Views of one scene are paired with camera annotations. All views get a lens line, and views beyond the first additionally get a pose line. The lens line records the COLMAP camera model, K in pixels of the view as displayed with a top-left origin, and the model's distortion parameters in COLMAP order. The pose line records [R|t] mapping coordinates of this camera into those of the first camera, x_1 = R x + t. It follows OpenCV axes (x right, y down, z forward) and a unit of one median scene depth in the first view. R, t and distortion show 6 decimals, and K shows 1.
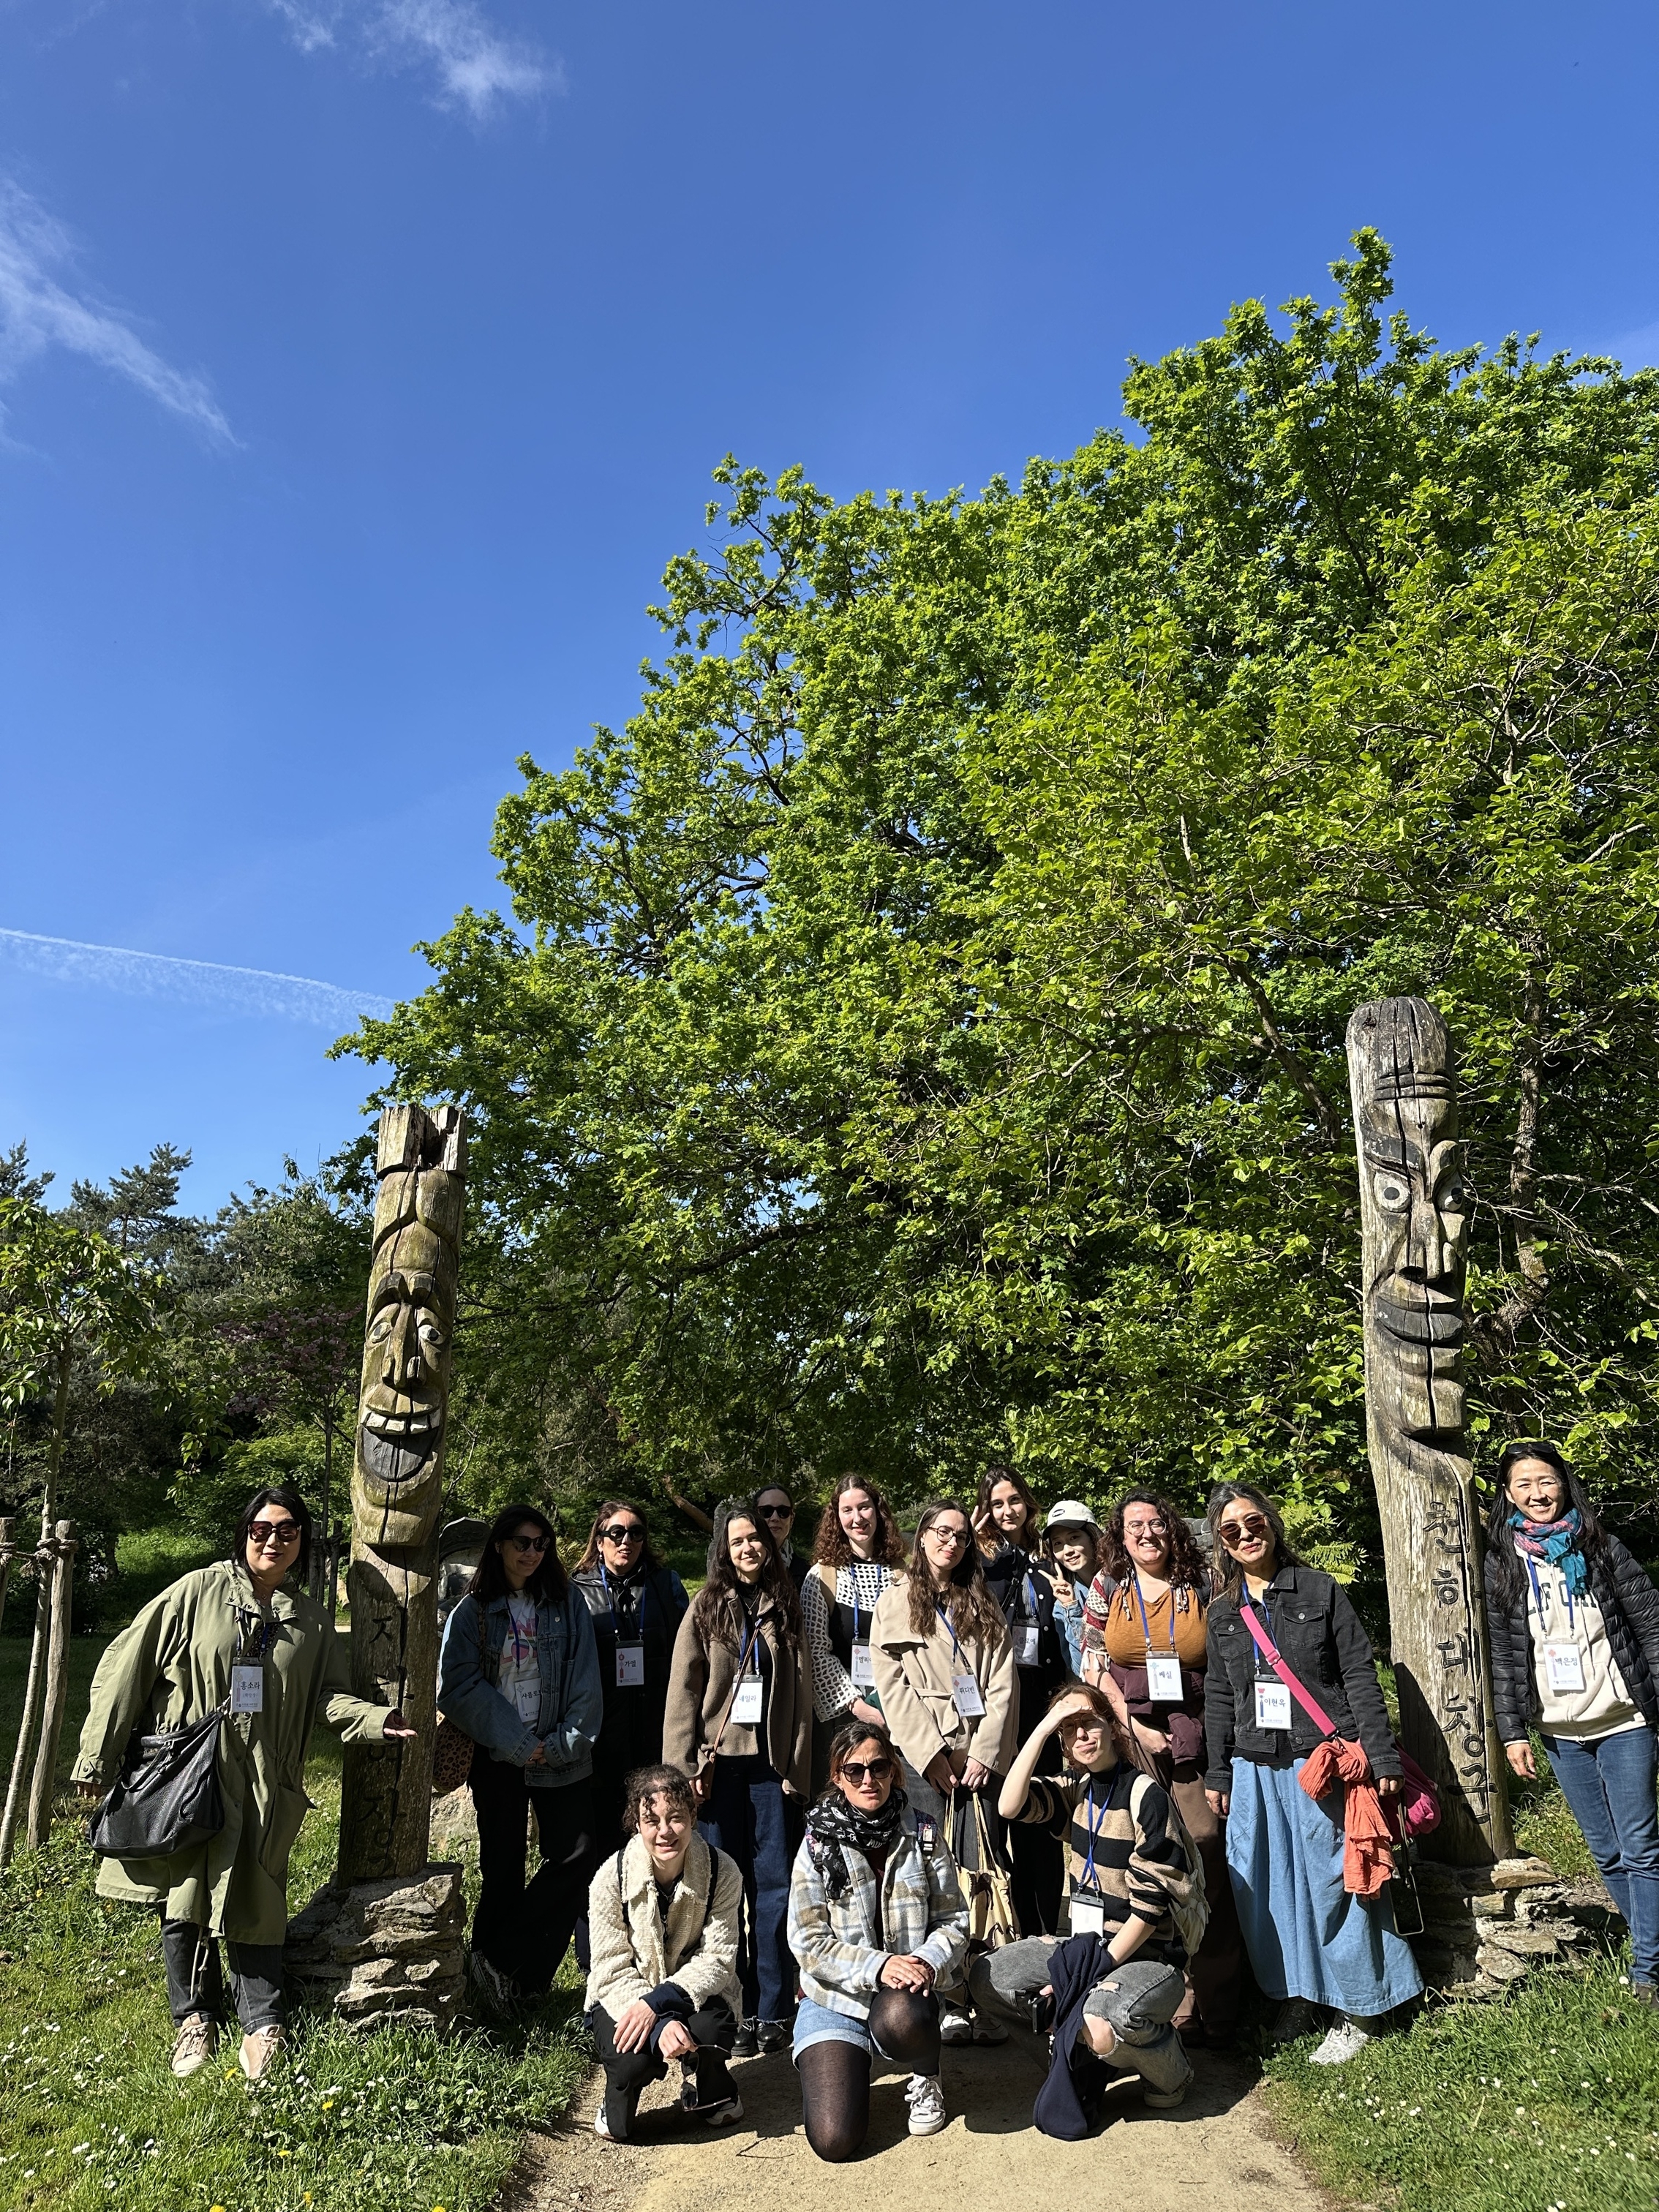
lens RADIAL K [[1518.8, 0, 828.5], [0, 1518.8, 1111.4], [0, 0, 1]] dist [0.043790, -0.000441]
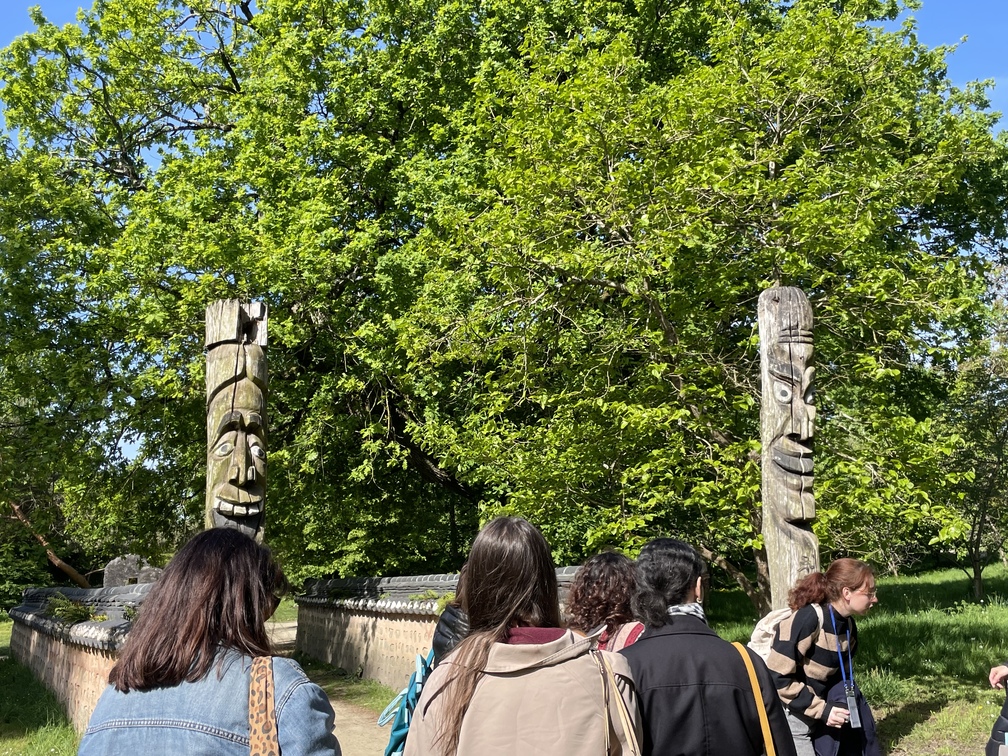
lens RADIAL K [[1050.6, 0, 504.7], [0, 1050.6, 378.1], [0, 0, 1]] dist [0.038924, 0.000000]
pose [[0.931900, 0.057719, 0.358094, -0.407888], [-0.085169, 0.994476, 0.061350, -0.014449], [-0.352575, -0.087670, 0.931668, -0.071559]]
